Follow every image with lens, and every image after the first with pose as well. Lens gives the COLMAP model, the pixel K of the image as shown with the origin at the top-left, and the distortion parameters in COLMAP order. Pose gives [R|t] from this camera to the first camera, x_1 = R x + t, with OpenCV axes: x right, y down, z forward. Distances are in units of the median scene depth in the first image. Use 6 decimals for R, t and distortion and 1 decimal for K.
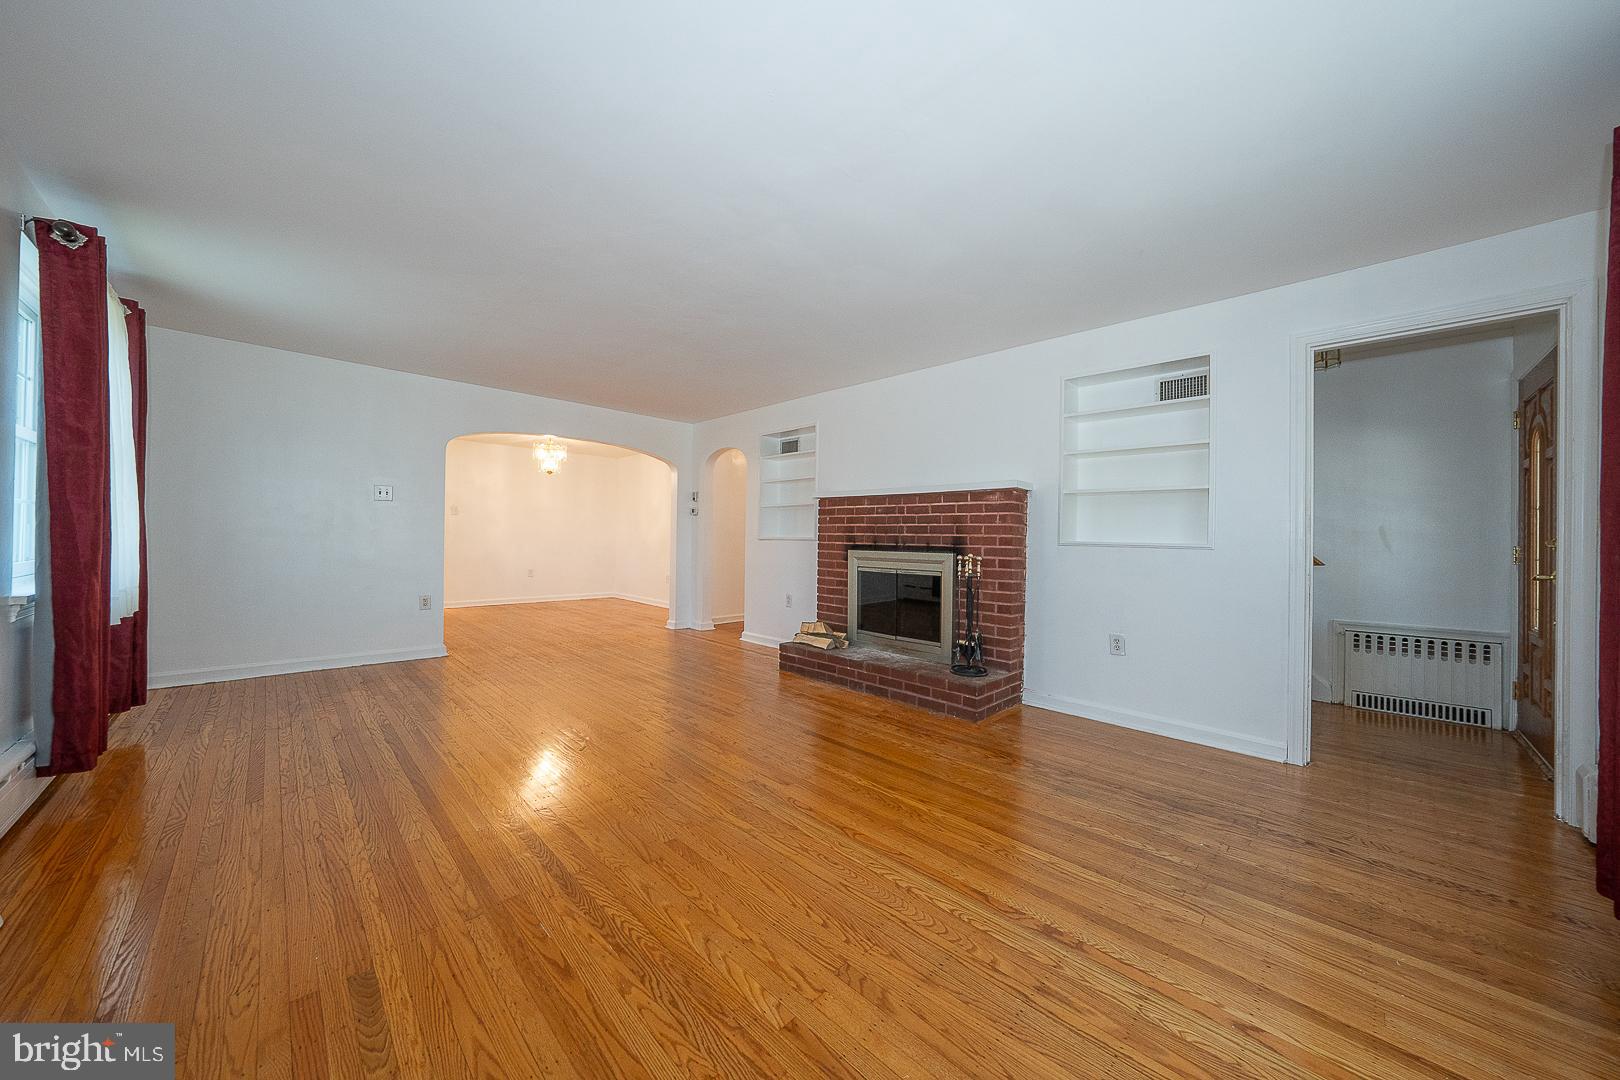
lens RADIAL K [[557.0, 0, 814.5], [0, 557.0, 533.7], [0, 0, 1]] dist [-0.028396, 0.005885]
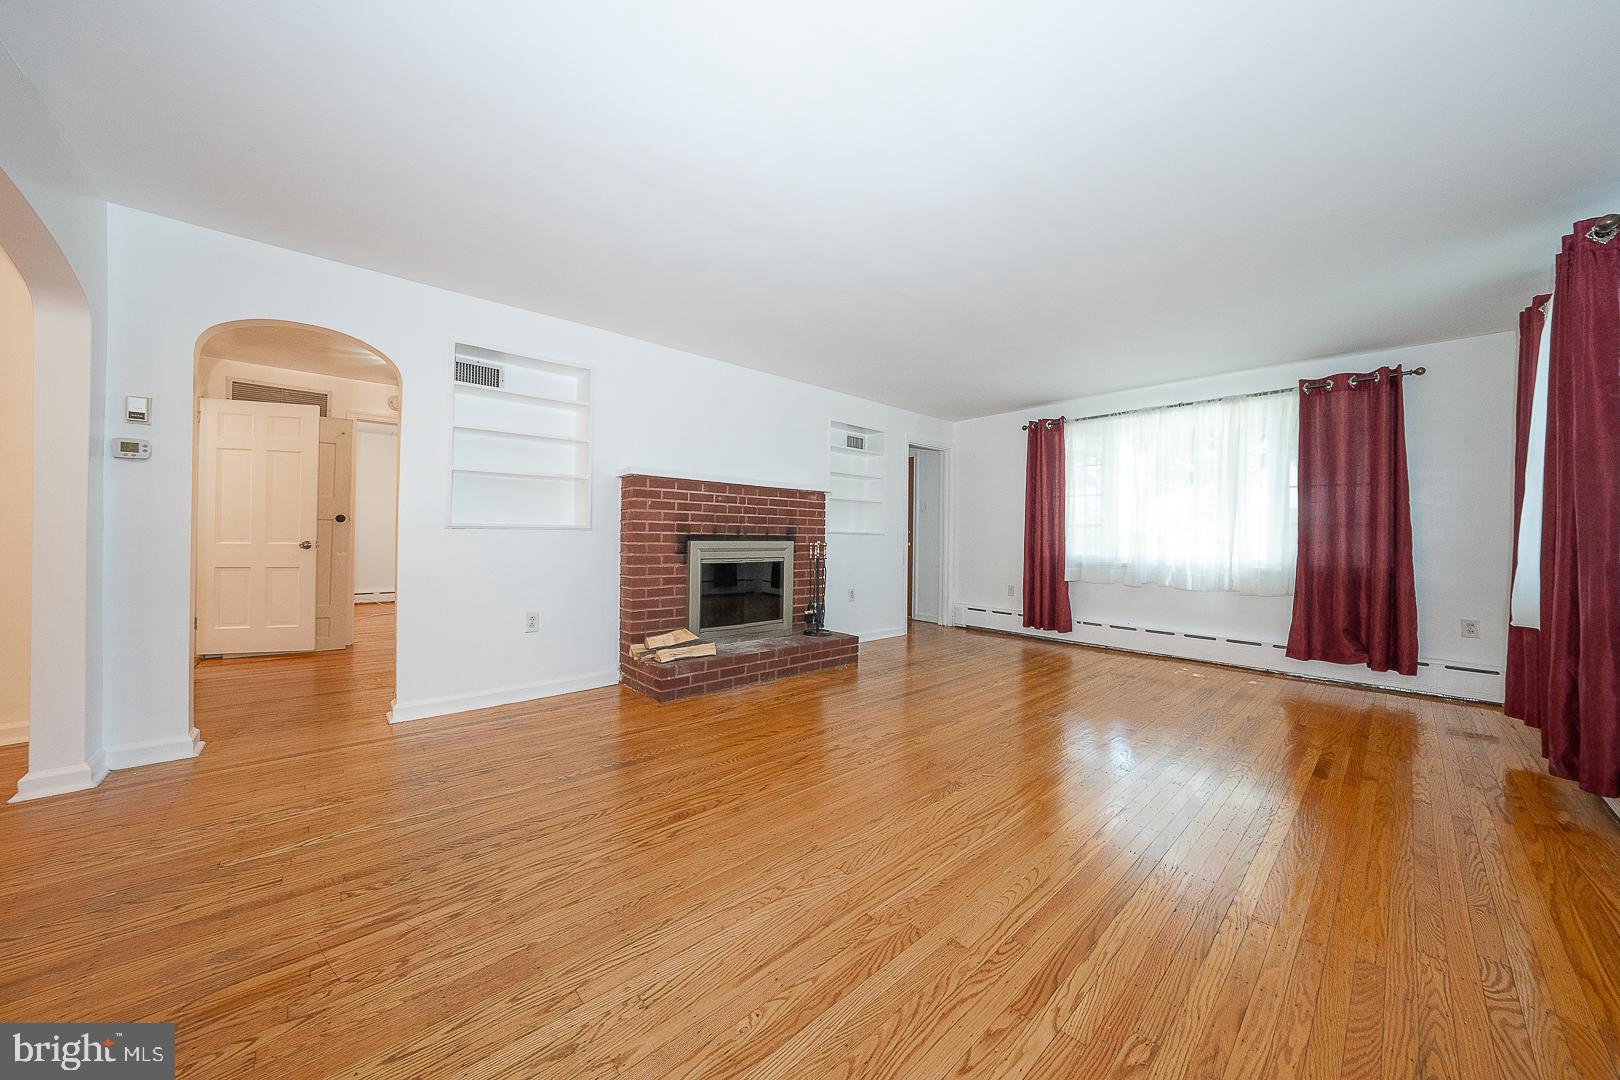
lens RADIAL K [[557.0, 0, 812.5], [0, 557.0, 534.7], [0, 0, 1]] dist [-0.028396, 0.005885]
pose [[0.045931, -0.014492, 0.998839, -0.867530], [-0.022157, 0.999634, 0.015522, 0.001733], [-0.998699, -0.022844, 0.045593, 0.833247]]
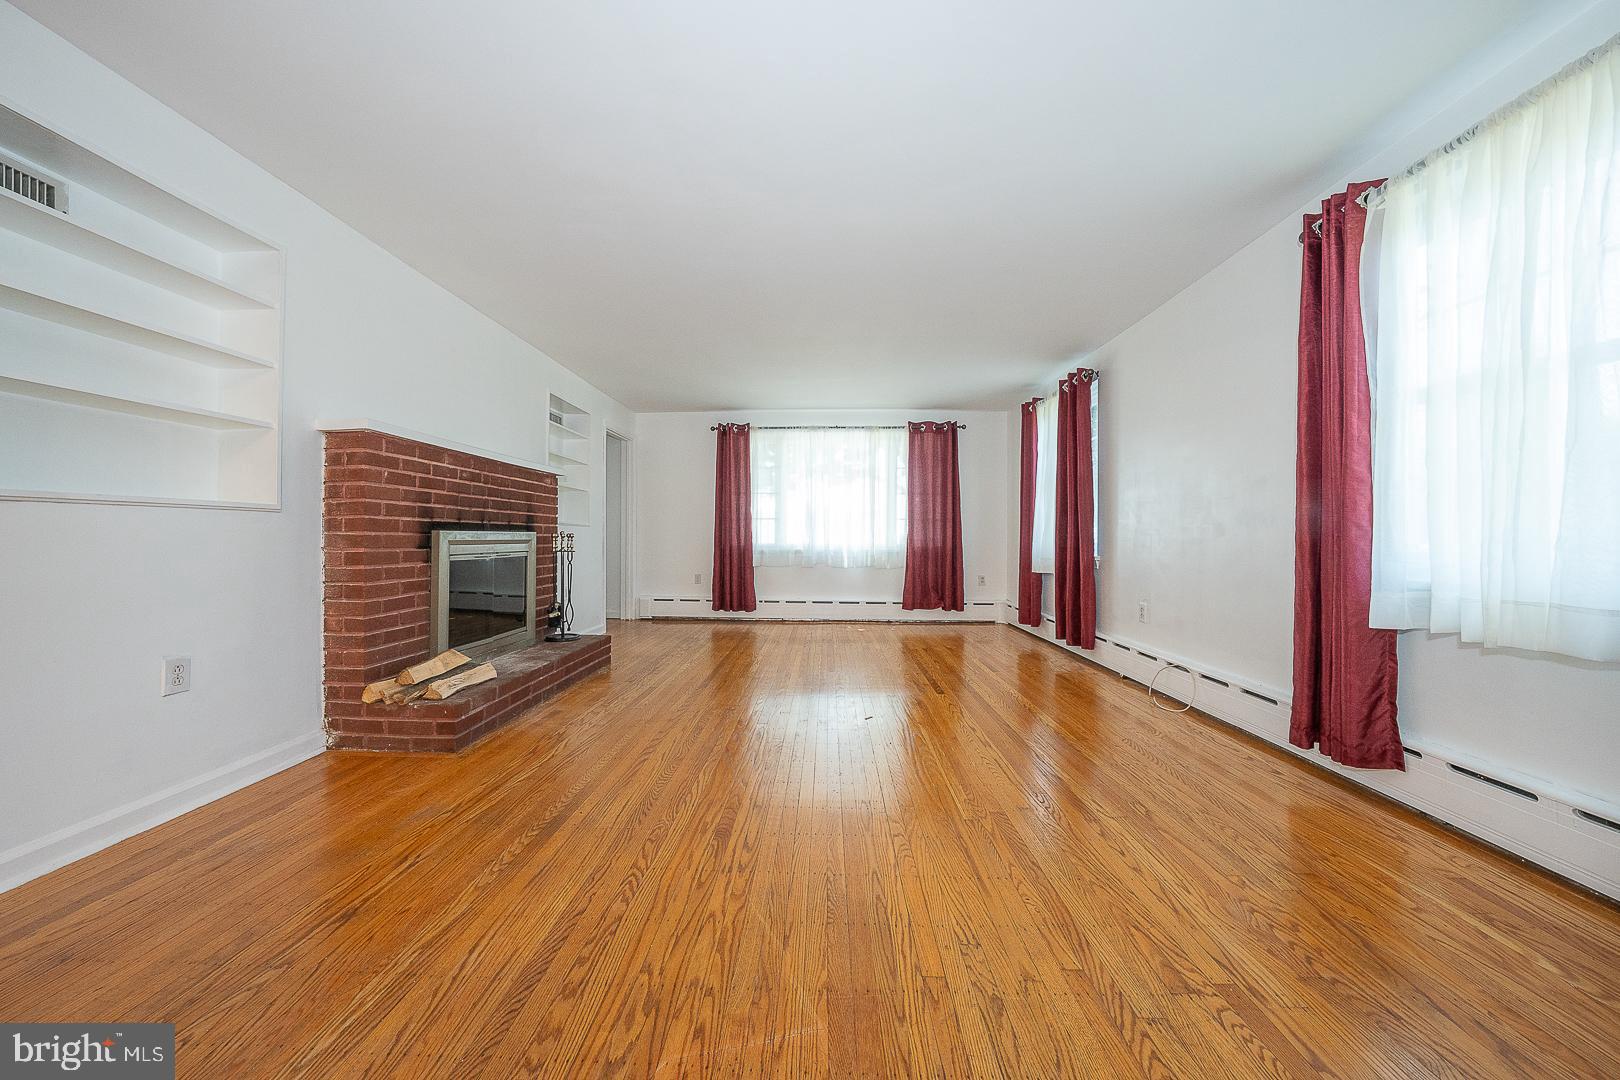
lens RADIAL K [[557.0, 0, 811.0], [0, 557.0, 536.1], [0, 0, 1]] dist [-0.028396, 0.005885]
pose [[-0.683872, -0.019175, 0.729350, -0.746324], [-0.023579, 0.999713, 0.004175, 0.024897], [-0.729221, -0.014342, -0.684128, 1.213669]]
